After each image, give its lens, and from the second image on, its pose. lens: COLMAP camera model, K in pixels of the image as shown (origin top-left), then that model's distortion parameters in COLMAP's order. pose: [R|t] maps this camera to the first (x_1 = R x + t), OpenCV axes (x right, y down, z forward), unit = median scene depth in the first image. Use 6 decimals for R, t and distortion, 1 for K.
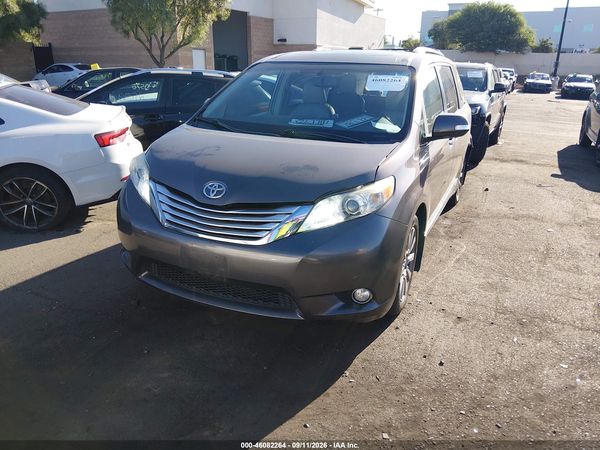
lens RADIAL K [[449.1, 0, 310.3], [0, 449.1, 227.6], [0, 0, 1]] dist [0.109347, -0.166903]
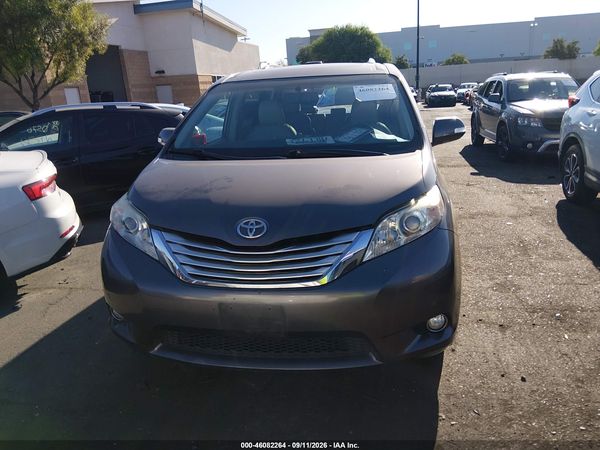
lens RADIAL K [[449.1, 0, 310.3], [0, 449.1, 227.6], [0, 0, 1]] dist [0.109347, -0.166903]
pose [[0.963701, -0.144901, 0.224242, -0.092856], [0.156482, 0.987072, -0.034671, -0.012452], [-0.216319, 0.068503, 0.973917, 0.055994]]
